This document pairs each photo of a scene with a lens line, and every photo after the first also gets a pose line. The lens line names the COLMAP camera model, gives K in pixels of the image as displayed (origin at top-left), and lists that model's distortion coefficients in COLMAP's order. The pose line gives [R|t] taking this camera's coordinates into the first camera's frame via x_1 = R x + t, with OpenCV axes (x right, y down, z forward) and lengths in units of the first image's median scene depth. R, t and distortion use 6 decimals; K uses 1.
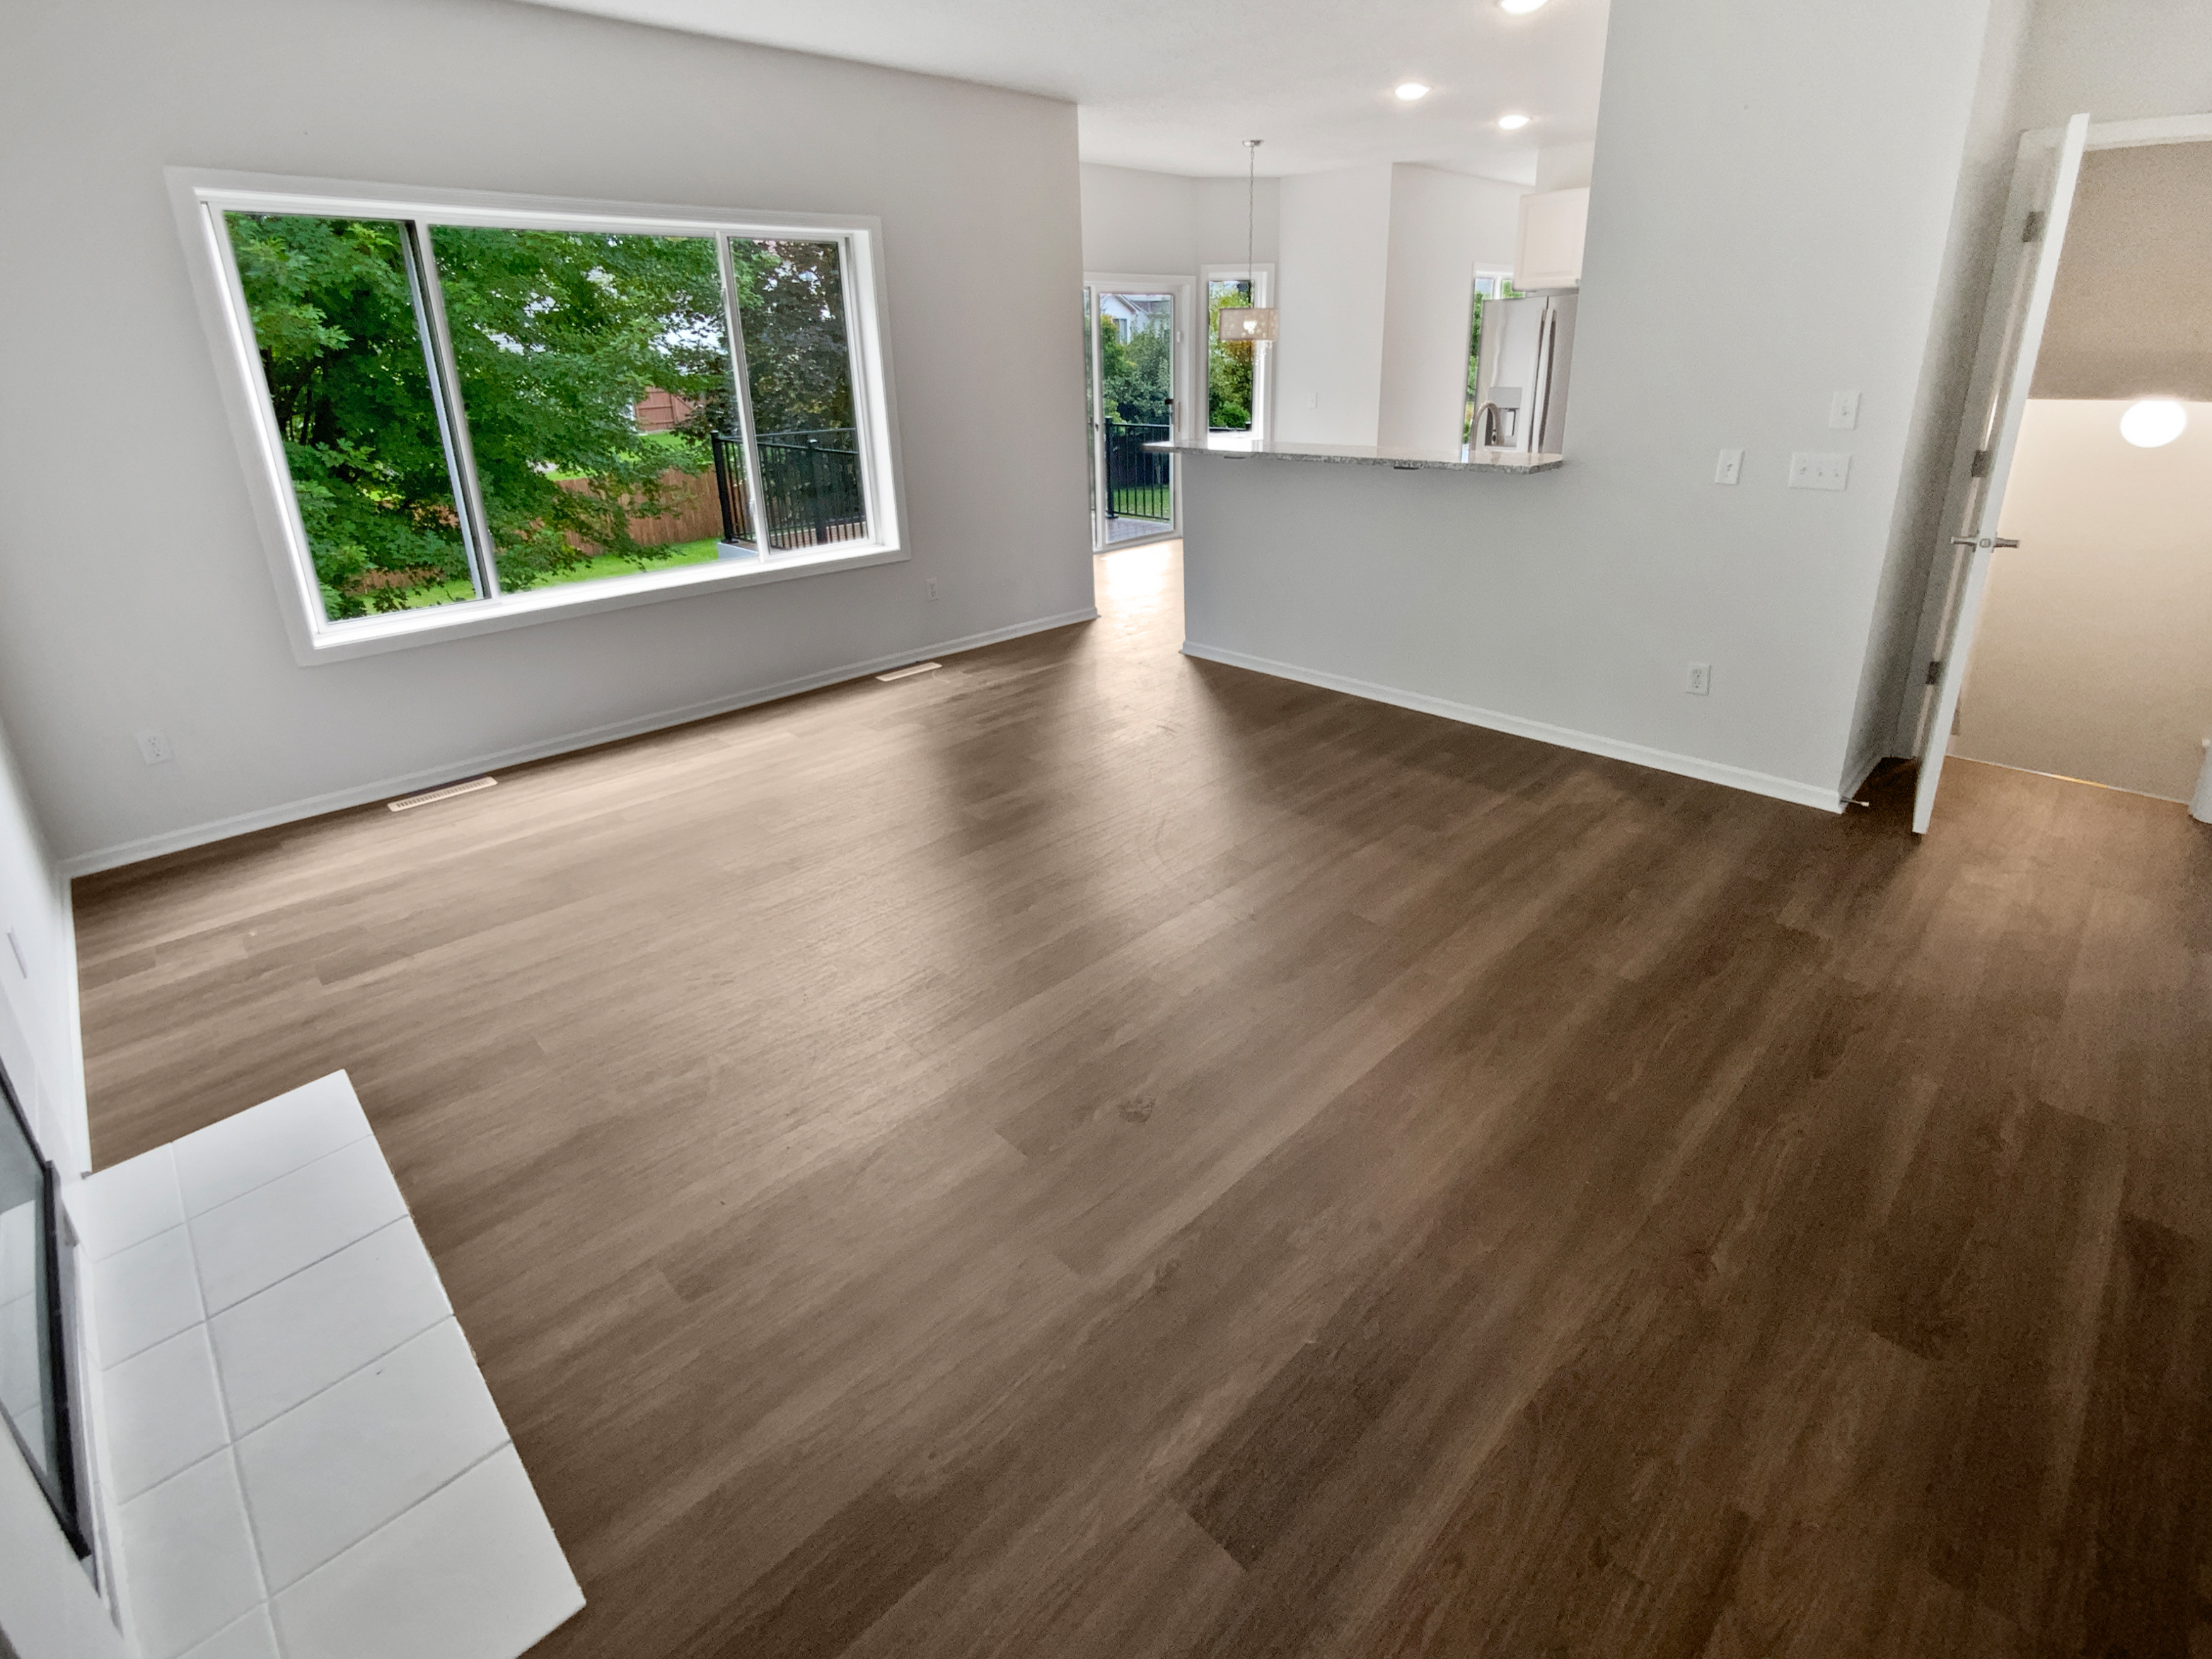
lens RADIAL K [[995.6, 0, 1106.0], [0, 995.6, 829.5], [0, 0, 1]] dist [0.018496, 0.000262]
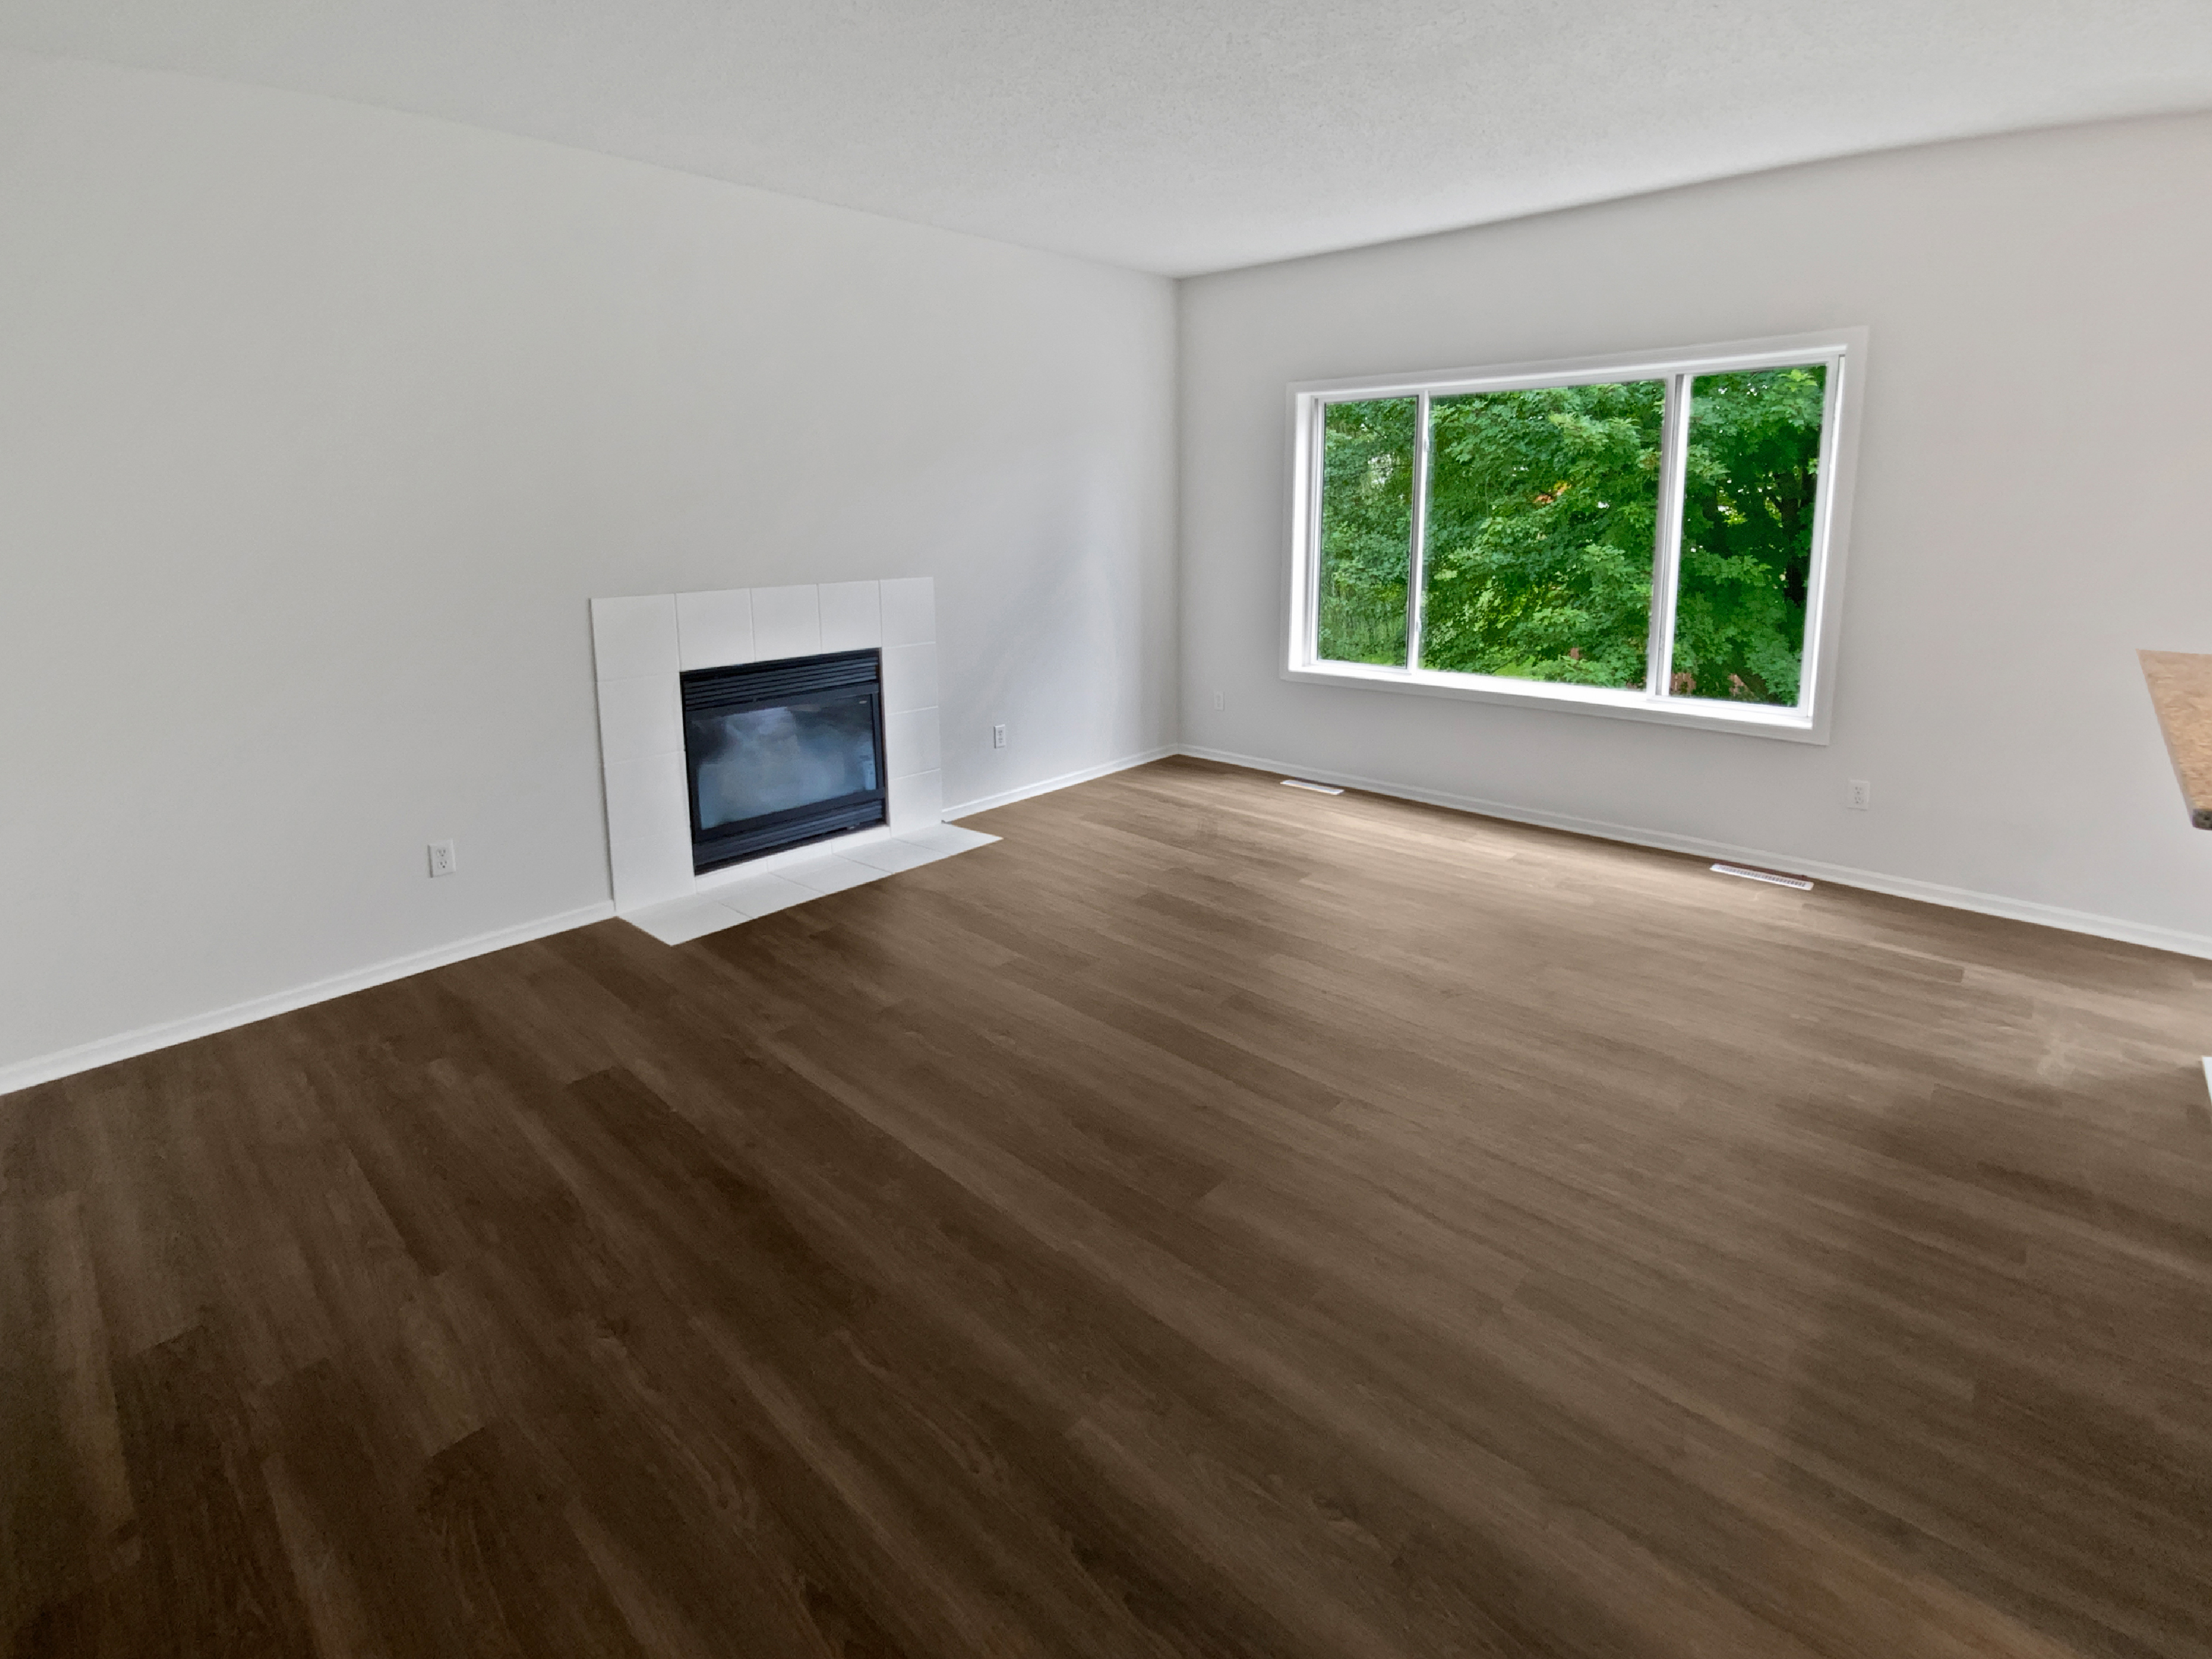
lens RADIAL K [[995.5, 0, 1106.0], [0, 995.5, 829.5], [0, 0, 1]] dist [0.018496, 0.000262]
pose [[0.048158, 0.329911, -0.942783, 1.060682], [-0.427104, 0.860037, 0.279139, -0.396722], [0.902919, 0.389224, 0.182324, 0.786104]]
